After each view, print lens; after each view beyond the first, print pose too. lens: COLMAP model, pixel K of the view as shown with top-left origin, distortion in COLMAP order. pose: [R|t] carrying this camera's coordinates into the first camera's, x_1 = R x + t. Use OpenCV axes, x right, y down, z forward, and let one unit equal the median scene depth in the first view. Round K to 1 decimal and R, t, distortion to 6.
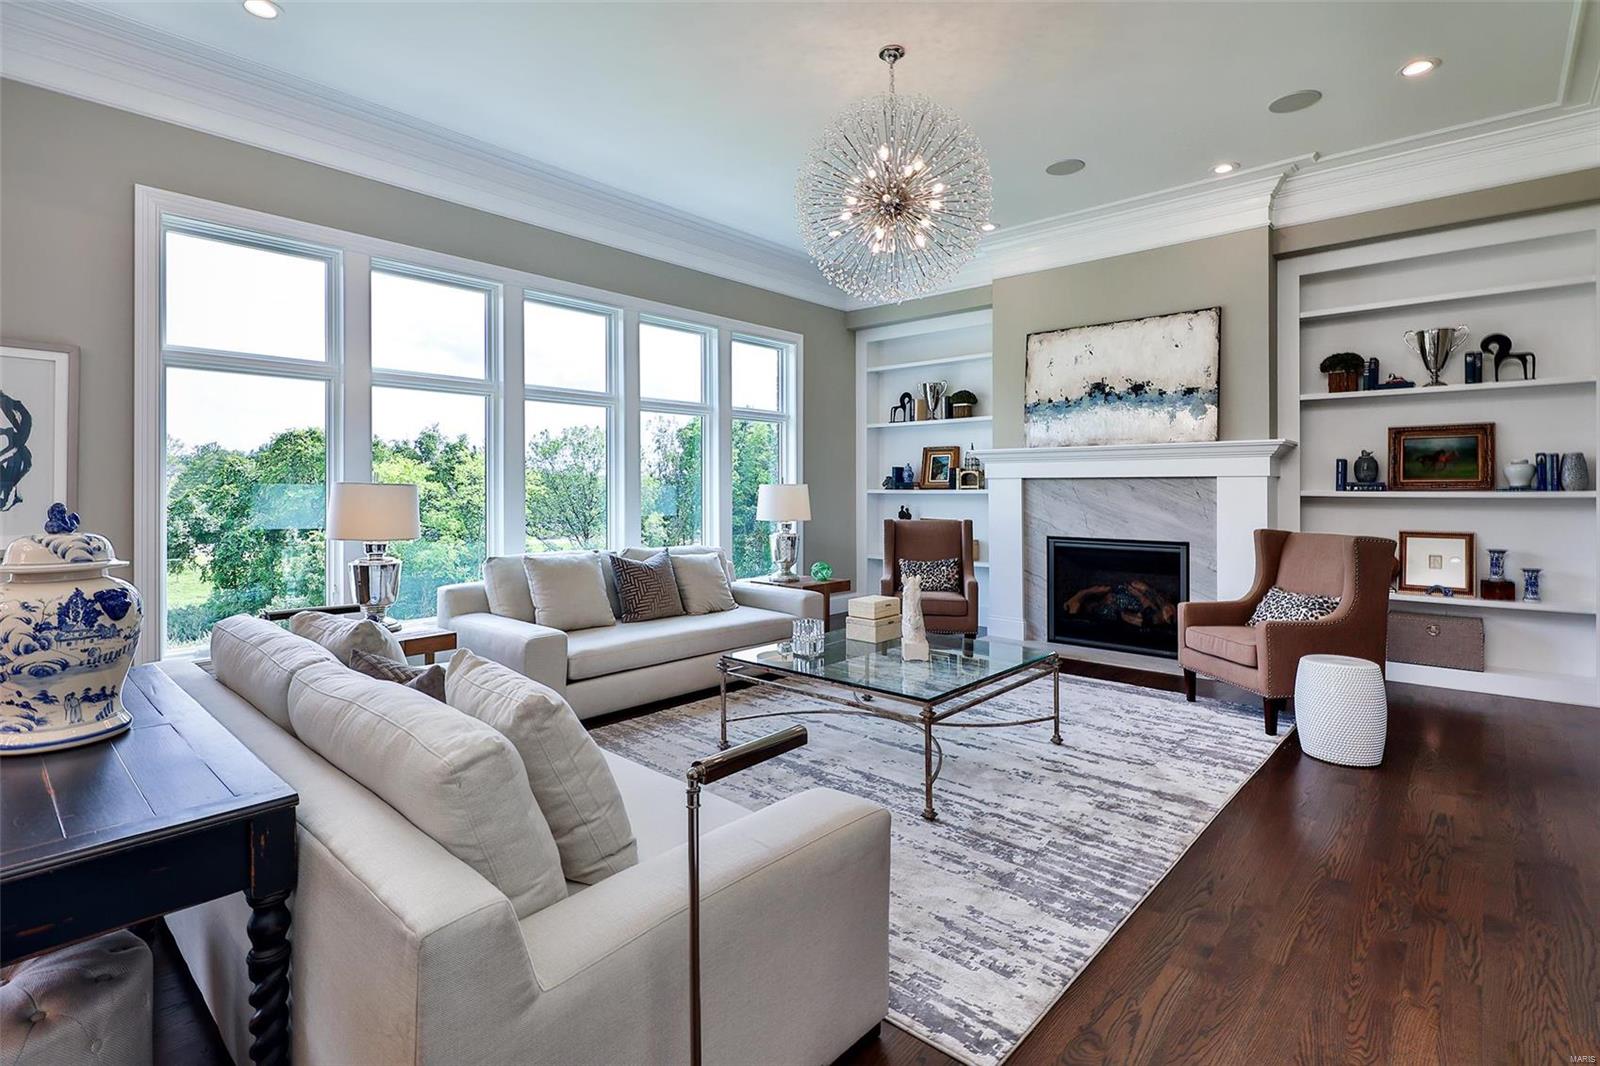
lens RADIAL K [[766.7, 0, 791.9], [0, 766.7, 477.9], [0, 0, 1]] dist [0.012674, -0.007884]
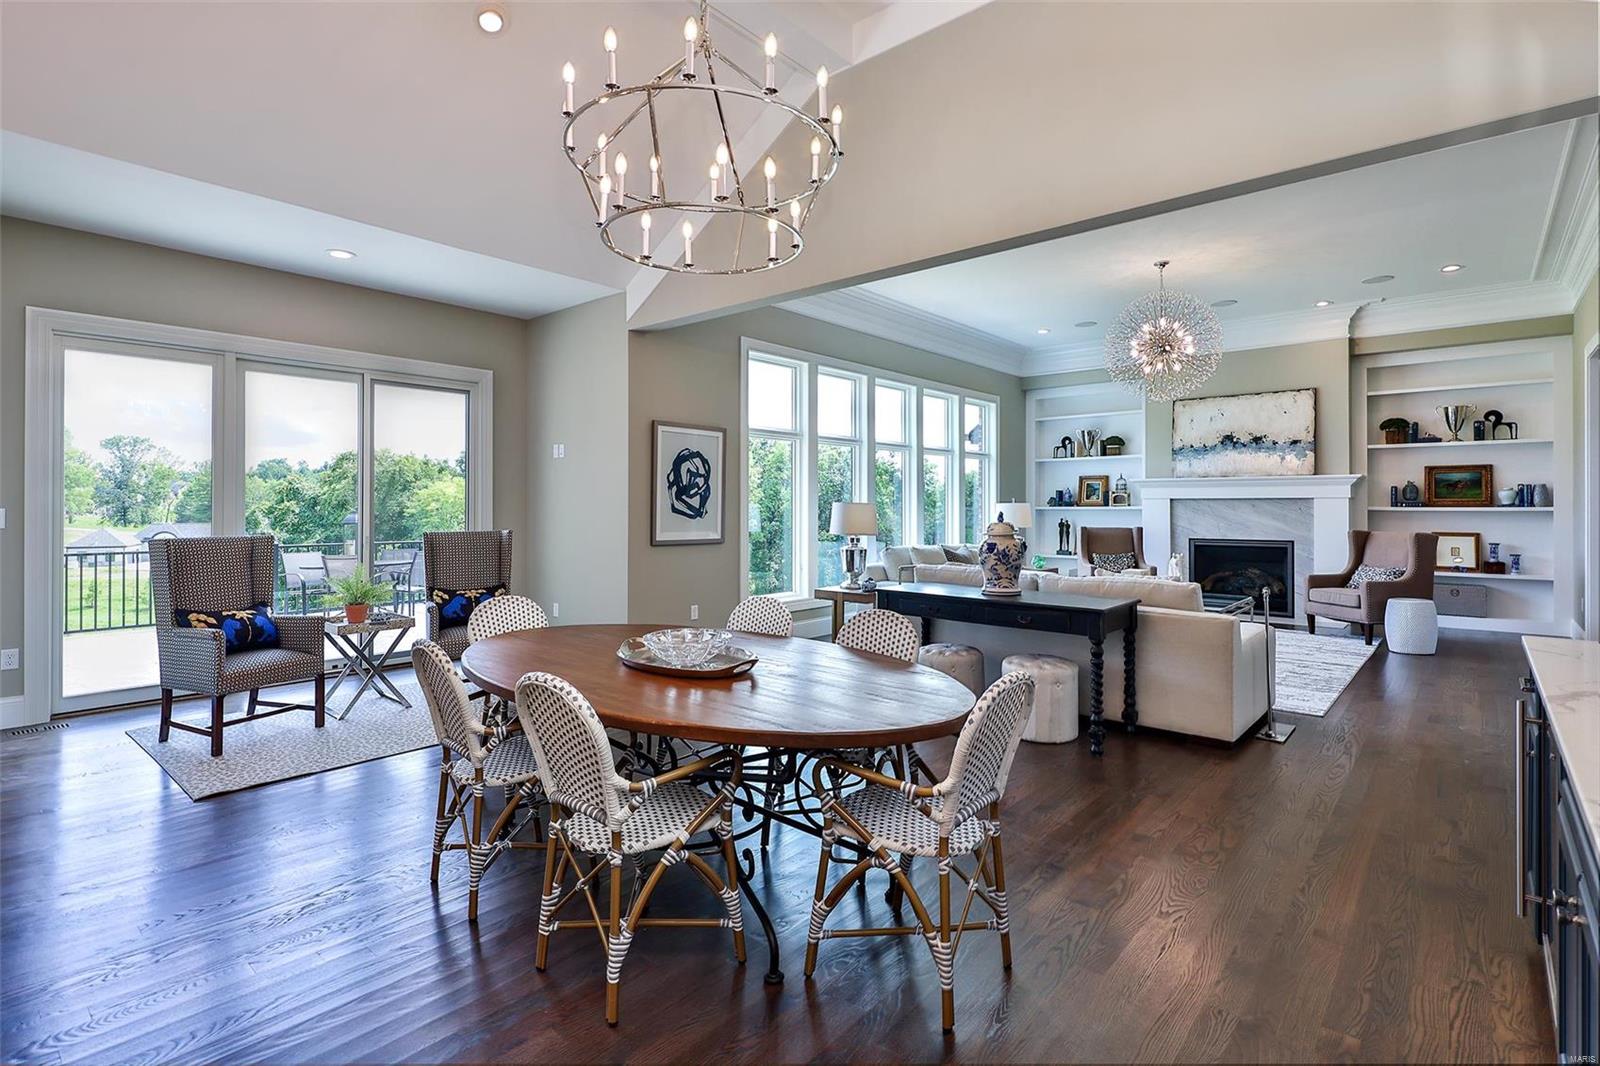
lens RADIAL K [[766.7, 0, 789.6], [0, 766.7, 495.7], [0, 0, 1]] dist [0.012674, -0.007884]
pose [[0.999976, -0.000920, 0.006866, -0.521542], [0.000913, 0.999999, 0.001033, -0.008691], [-0.006867, -0.001027, 0.999976, -0.550991]]
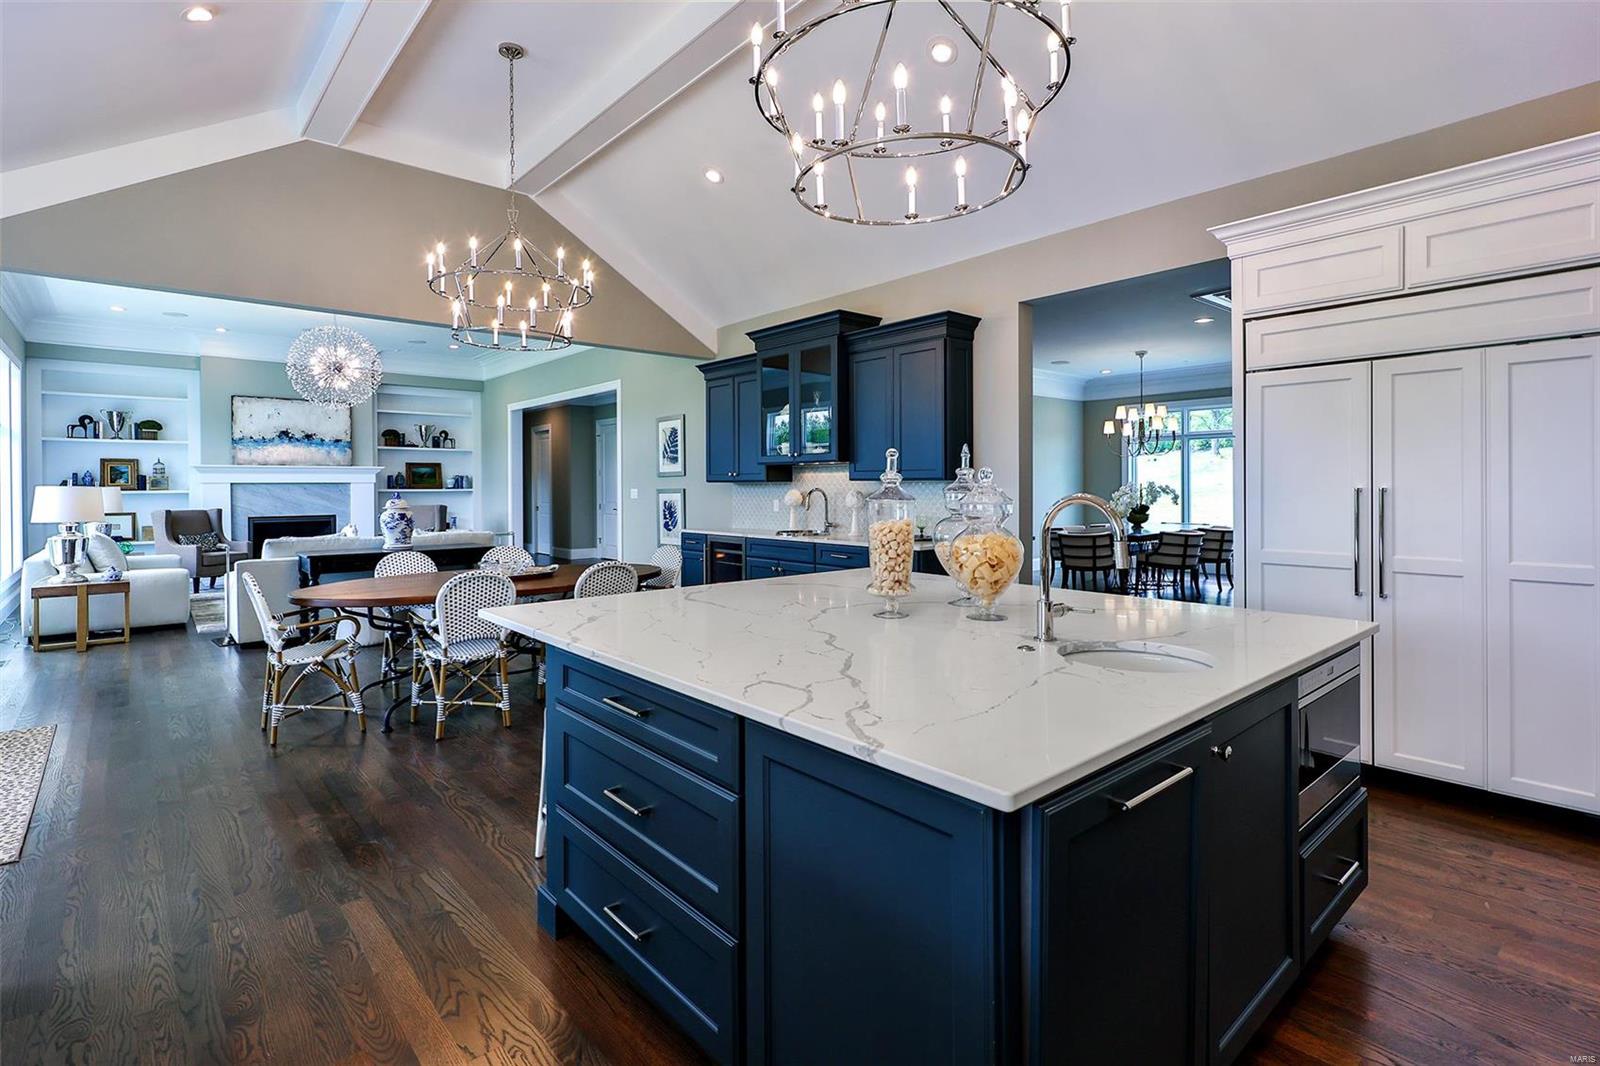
lens RADIAL K [[766.7, 0, 792.9], [0, 766.7, 492.8], [0, 0, 1]] dist [0.012674, -0.007884]
pose [[0.126876, -0.009651, 0.991872, -1.416057], [-0.008661, 0.999904, 0.010837, -0.008187], [-0.991881, -0.009966, 0.126780, -0.482567]]
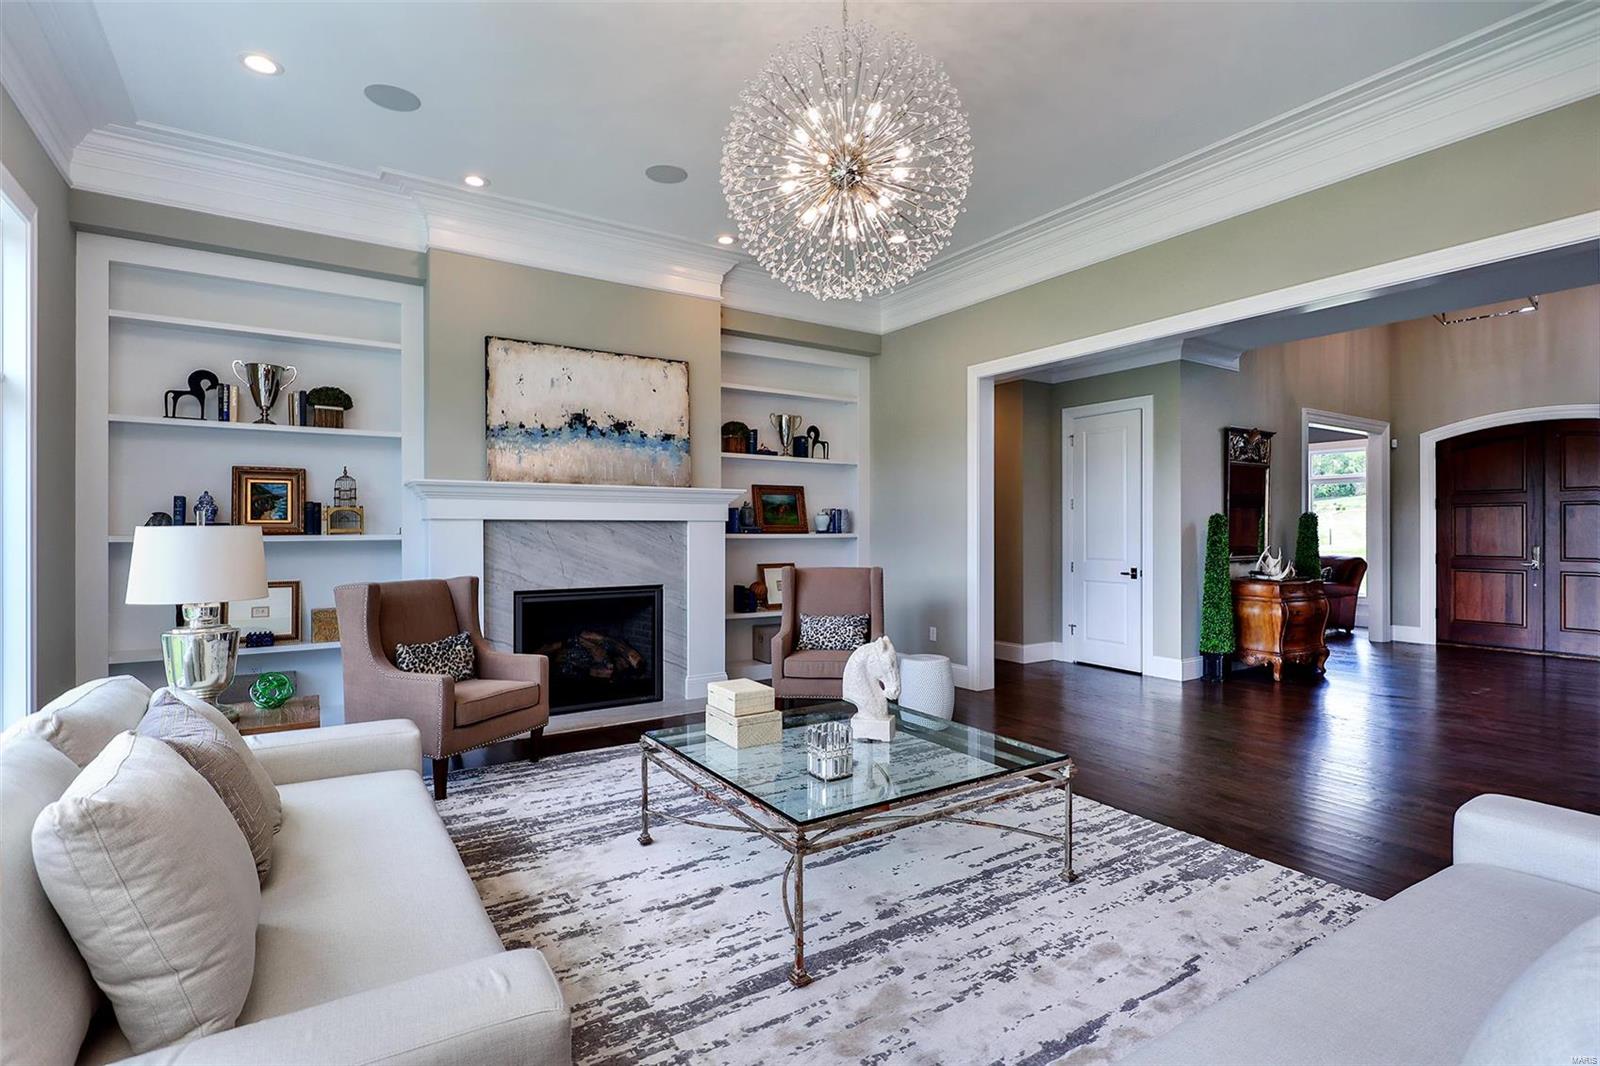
lens RADIAL K [[766.7, 0, 808.0], [0, 766.7, 528.8], [0, 0, 1]] dist [0.012674, -0.007884]
pose [[0.248571, 0.000267, 0.968614, -0.446577], [-0.012002, 0.999924, 0.002805, 0.004377], [-0.968539, -0.012322, 0.248555, 0.583626]]
